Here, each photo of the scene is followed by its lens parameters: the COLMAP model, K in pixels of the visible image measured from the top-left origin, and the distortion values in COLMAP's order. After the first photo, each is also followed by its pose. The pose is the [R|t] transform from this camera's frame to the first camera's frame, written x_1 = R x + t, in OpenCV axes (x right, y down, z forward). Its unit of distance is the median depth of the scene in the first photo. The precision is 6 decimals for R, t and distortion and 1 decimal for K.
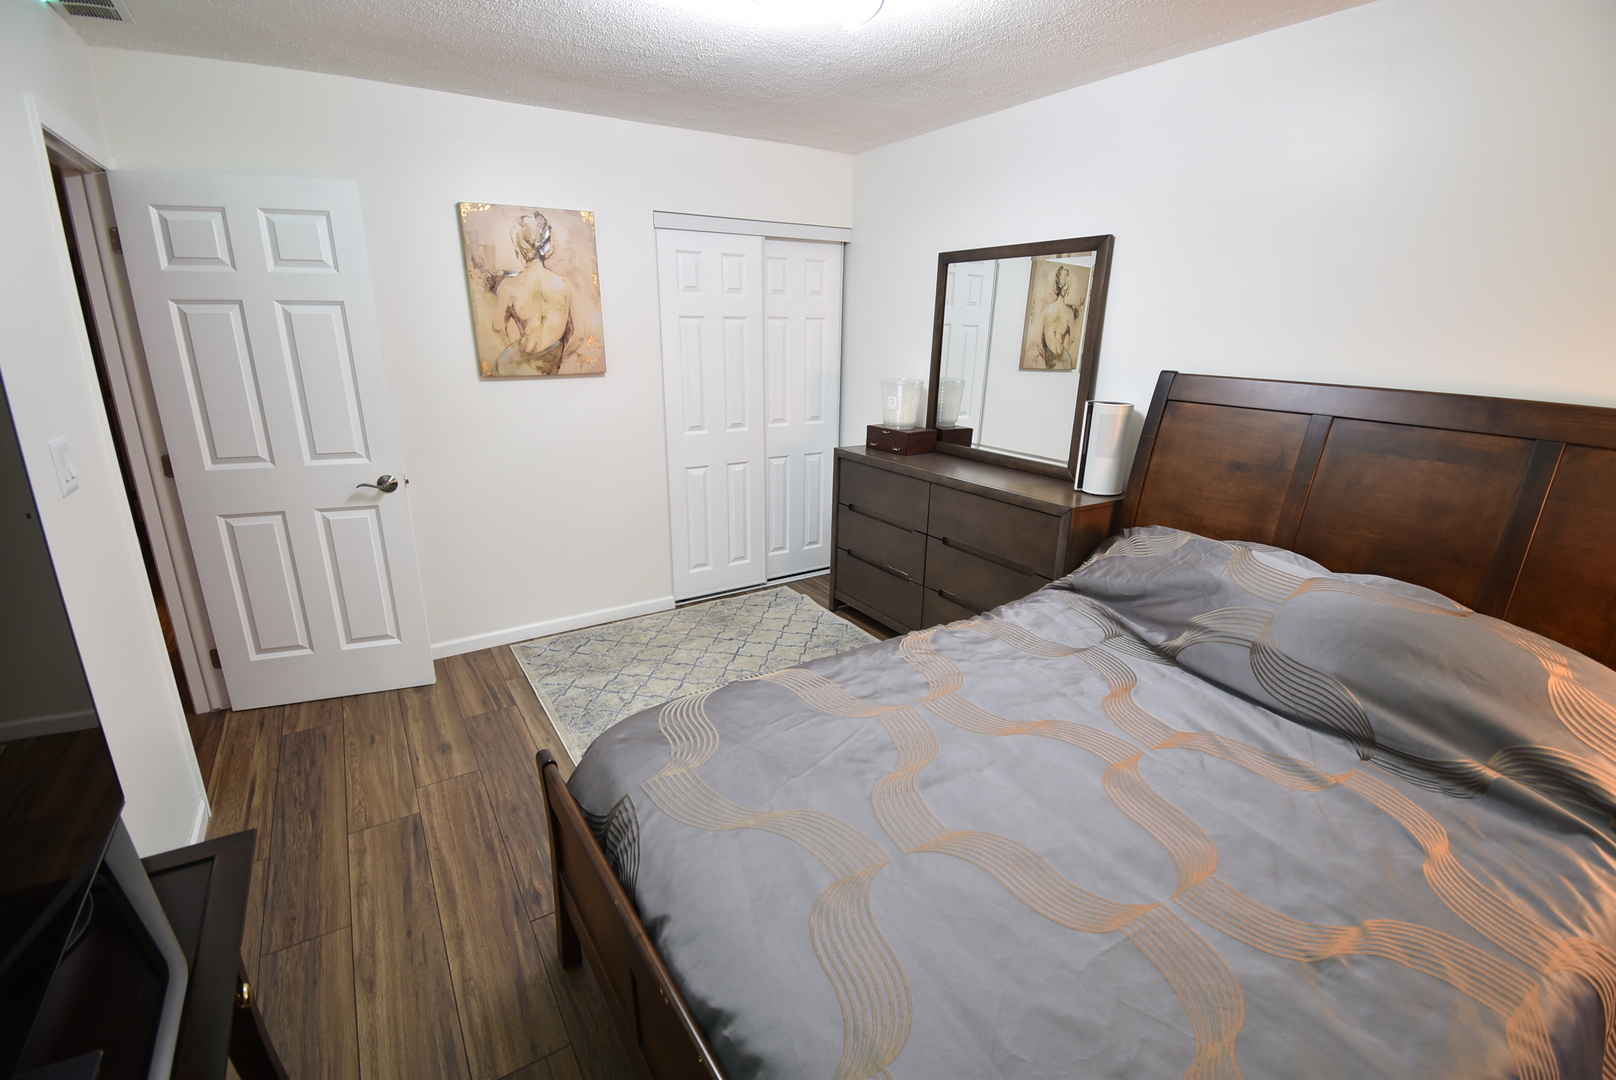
lens RADIAL K [[711.4, 0, 812.6], [0, 711.4, 539.4], [0, 0, 1]] dist [0.021852, -0.027058]
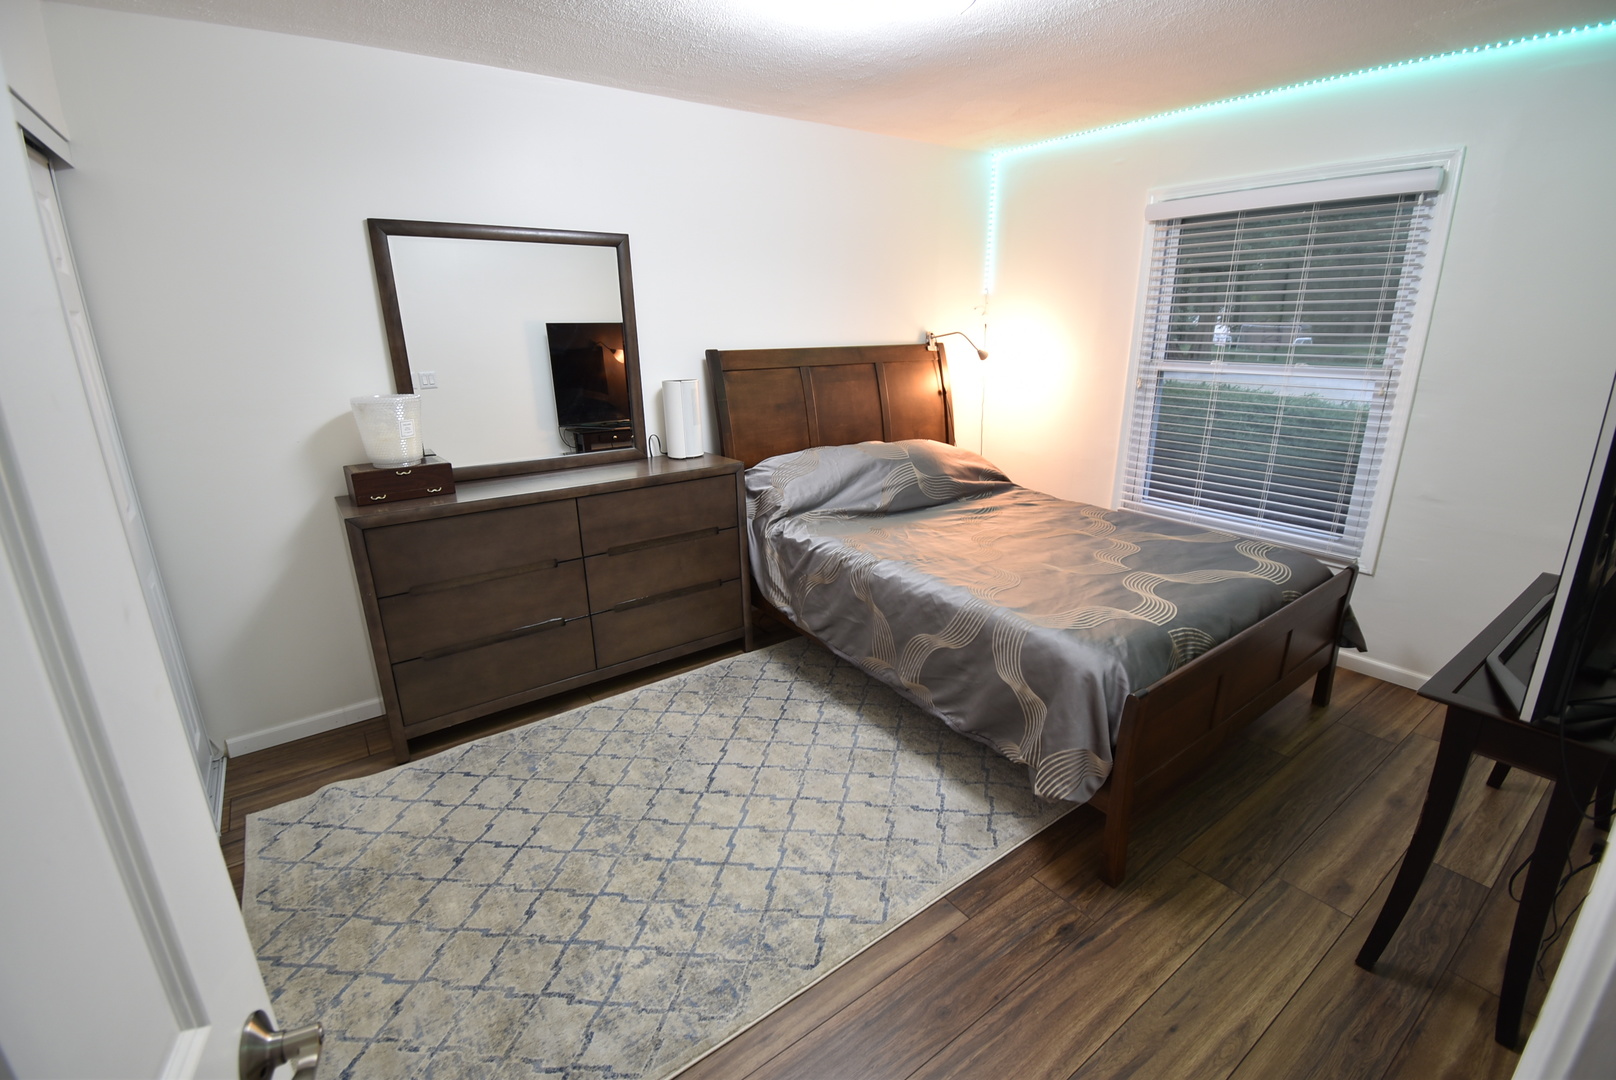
lens RADIAL K [[711.4, 0, 812.6], [0, 711.4, 539.4], [0, 0, 1]] dist [0.021852, -0.027058]
pose [[-0.060335, -0.301506, 0.951553, -1.083133], [0.302221, 0.903027, 0.305293, -0.332683], [-0.951327, 0.305999, 0.036637, 1.110960]]
